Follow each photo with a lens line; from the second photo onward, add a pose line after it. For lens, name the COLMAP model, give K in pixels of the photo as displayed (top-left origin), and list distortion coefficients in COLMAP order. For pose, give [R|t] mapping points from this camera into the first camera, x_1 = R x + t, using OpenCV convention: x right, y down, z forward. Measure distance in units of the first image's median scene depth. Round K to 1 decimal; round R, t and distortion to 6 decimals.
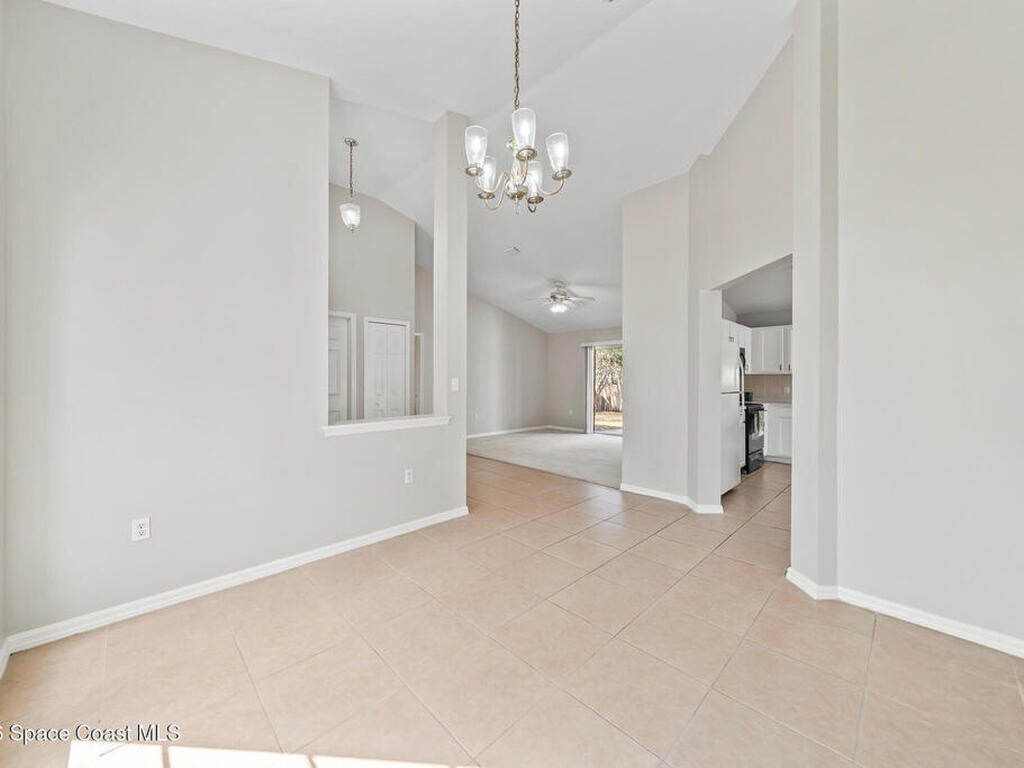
lens RADIAL K [[394.3, 0, 511.3], [0, 394.3, 383.2], [0, 0, 1]] dist [0.002831, 0.000094]
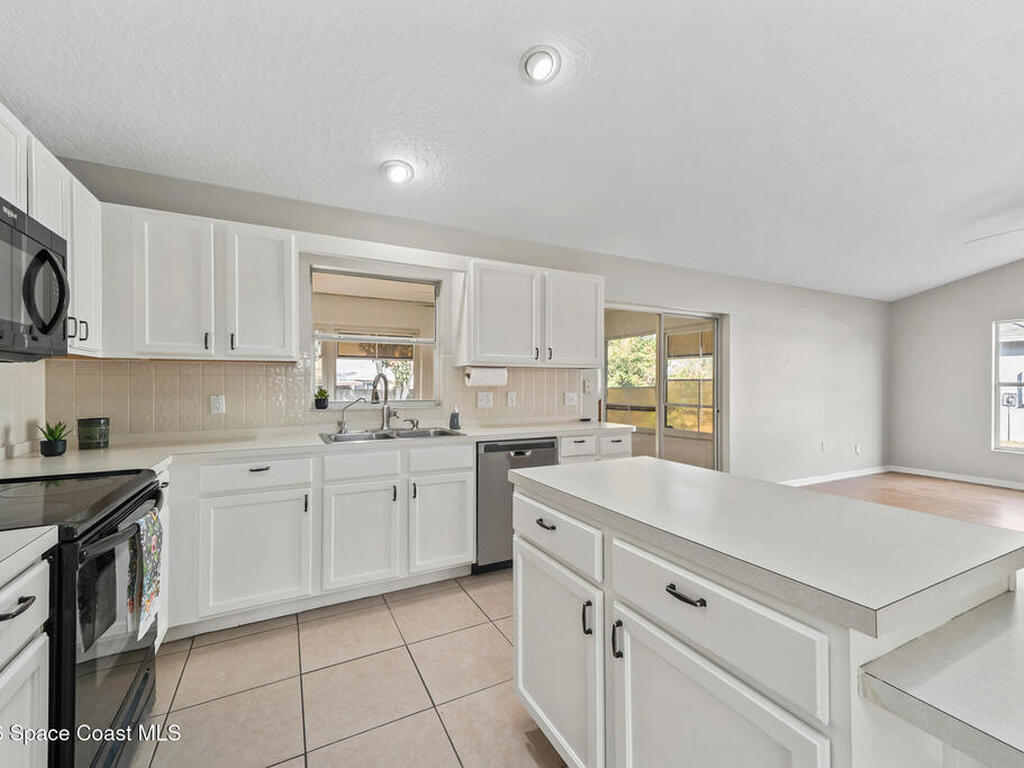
lens RADIAL K [[450.6, 0, 514.8], [0, 450.6, 382.4], [0, 0, 1]] dist [0.016020, 0.000147]
pose [[0.299340, -0.002132, 0.954144, 0.392169], [-0.000922, 0.999996, 0.002524, -0.004753], [-0.954146, -0.001636, 0.299337, 0.634213]]
